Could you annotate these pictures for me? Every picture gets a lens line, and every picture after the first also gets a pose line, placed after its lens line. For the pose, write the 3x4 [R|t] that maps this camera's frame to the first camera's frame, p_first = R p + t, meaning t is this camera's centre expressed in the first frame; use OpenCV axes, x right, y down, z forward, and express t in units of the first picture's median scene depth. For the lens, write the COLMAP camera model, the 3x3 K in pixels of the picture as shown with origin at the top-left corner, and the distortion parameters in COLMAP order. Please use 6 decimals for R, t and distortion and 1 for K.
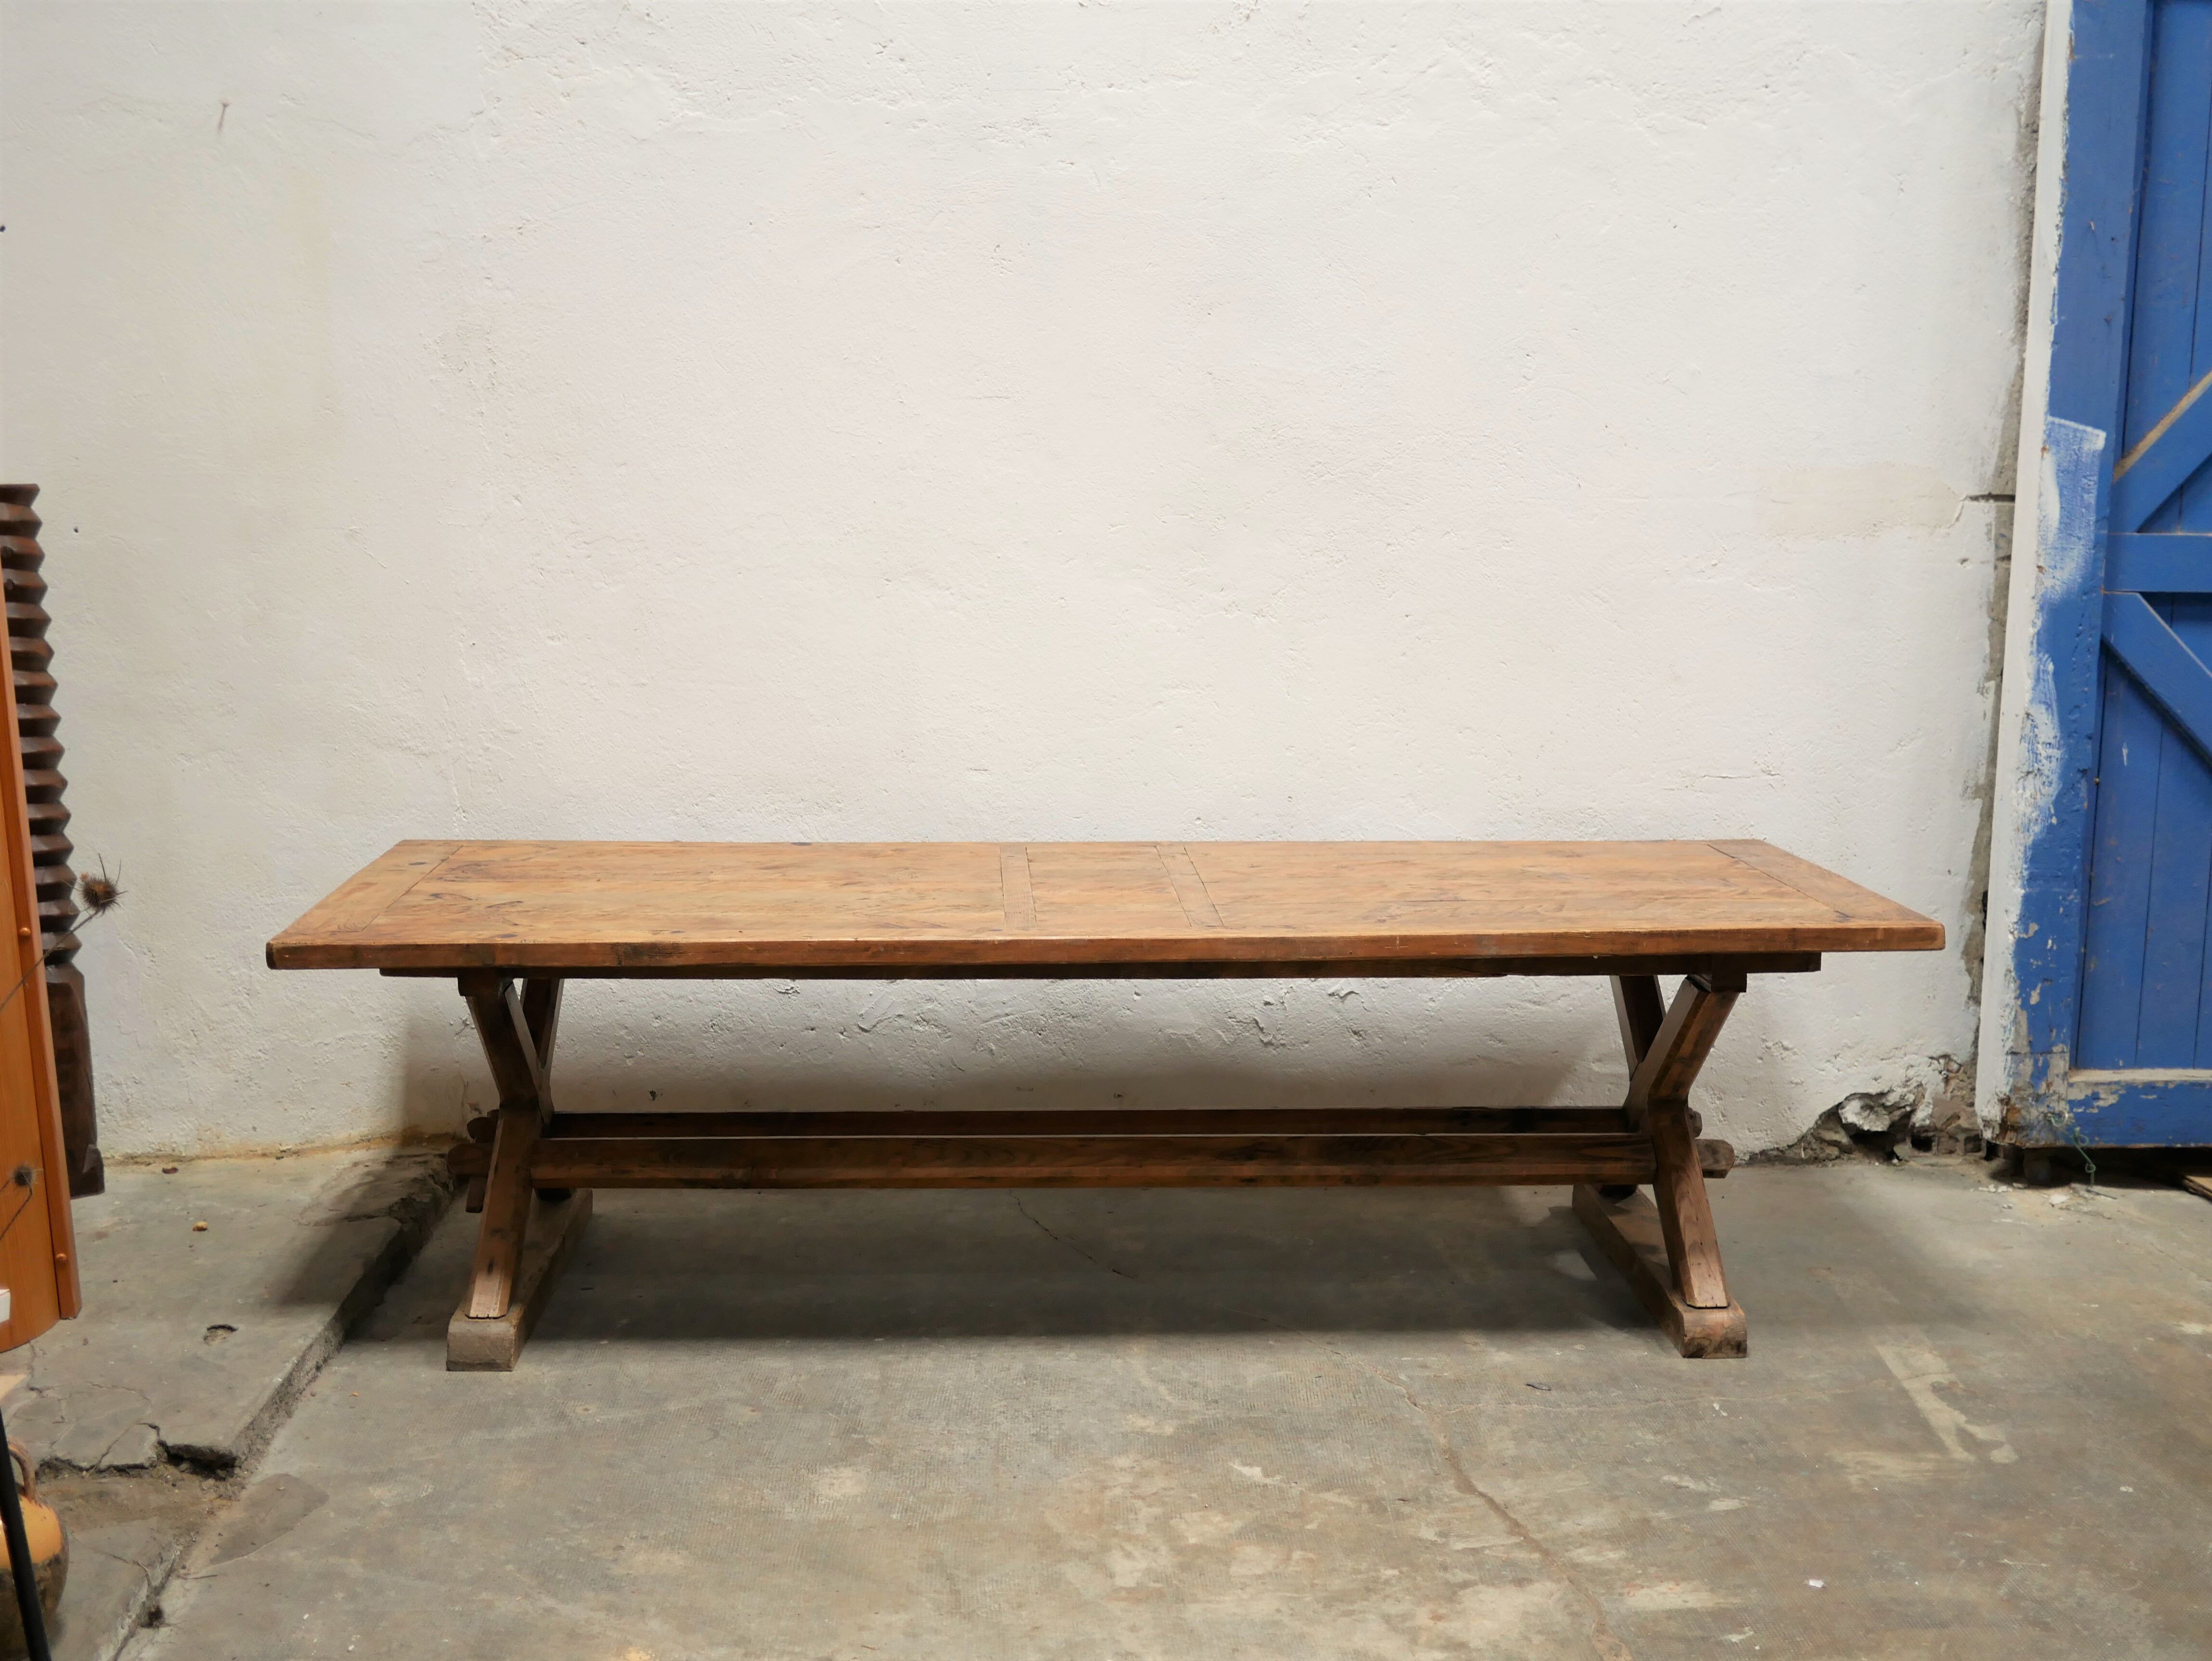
lens RADIAL K [[2494.9, 0, 1108.2], [0, 2494.9, 824.1], [0, 0, 1]] dist [-0.014574, 0.000000]
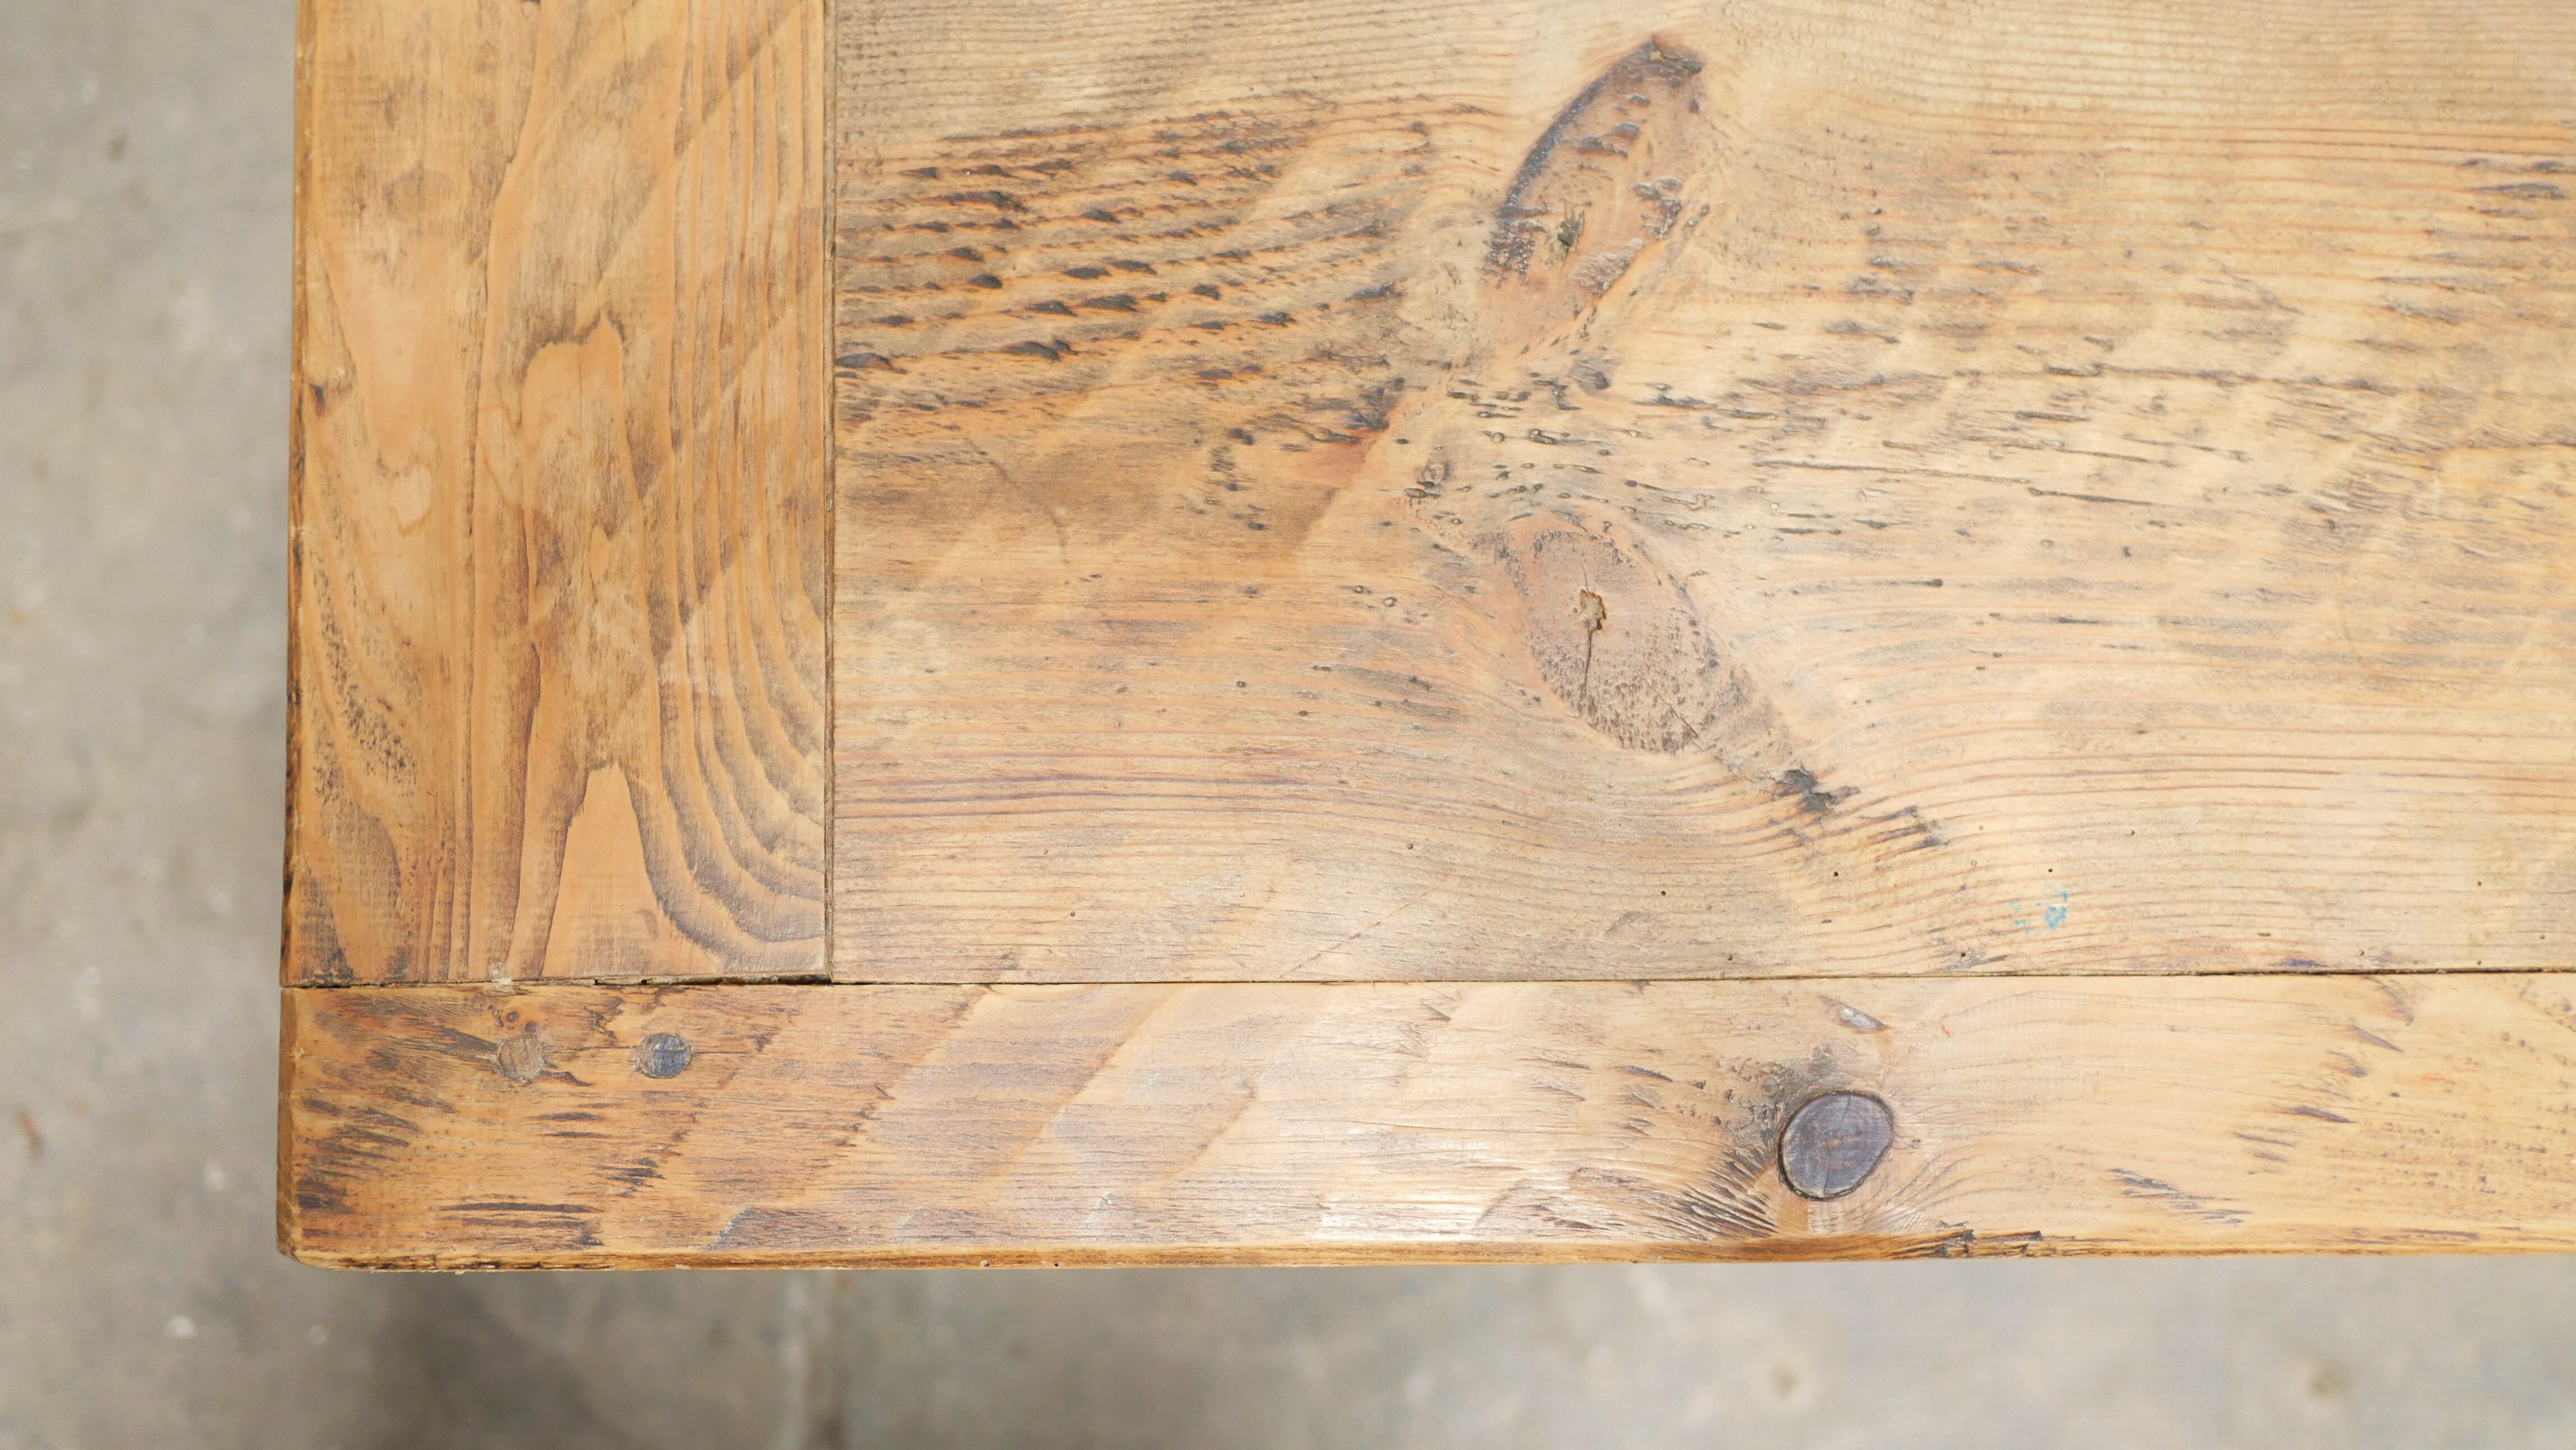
lens RADIAL K [[2903.4, 0, 1286.1], [0, 2903.4, 725.9], [0, 0, 1]] dist [-0.012327, 0.000000]
pose [[0.999403, 0.032056, 0.012860, -0.247655], [-0.021213, 0.275858, 0.960964, -0.117836], [0.027258, -0.960664, 0.276373, 0.869649]]
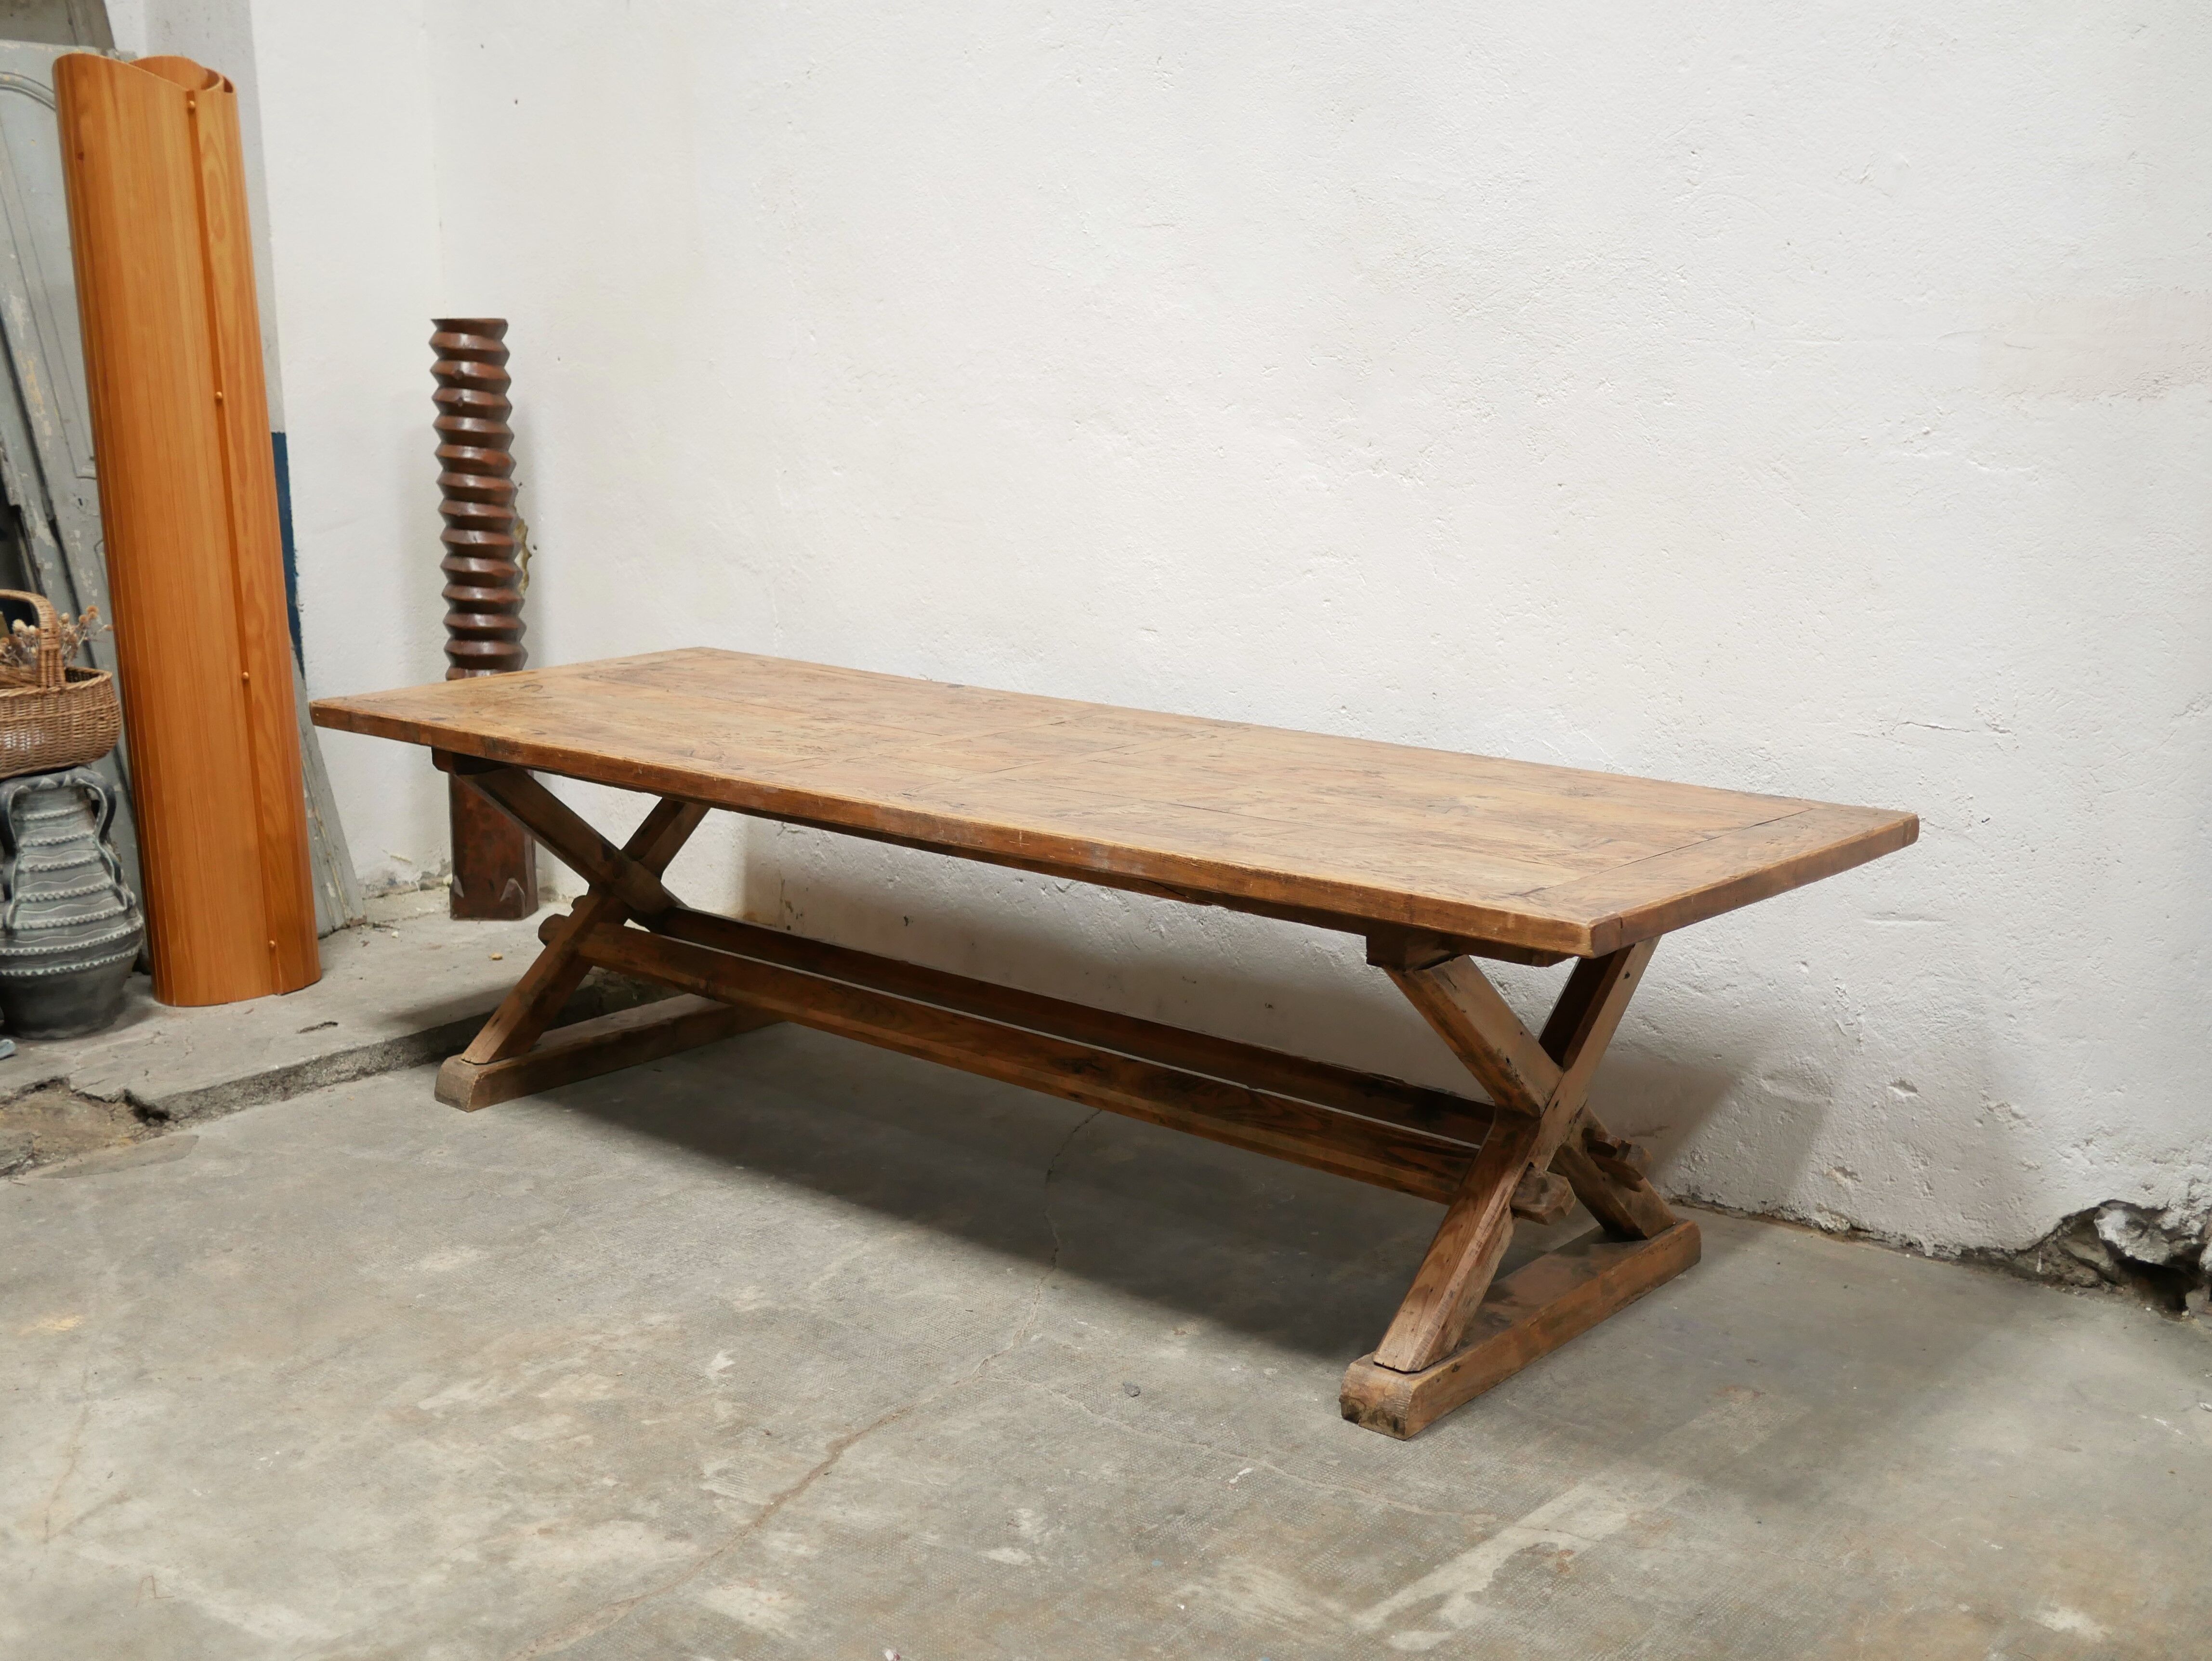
lens RADIAL K [[2494.9, 0, 1089.5], [0, 2494.9, 820.2], [0, 0, 1]] dist [-0.014574, 0.000000]
pose [[0.726407, 0.134828, -0.673910, 0.646543], [-0.106138, 0.990812, 0.083823, -0.030724], [0.679020, 0.010638, 0.734043, 0.341604]]
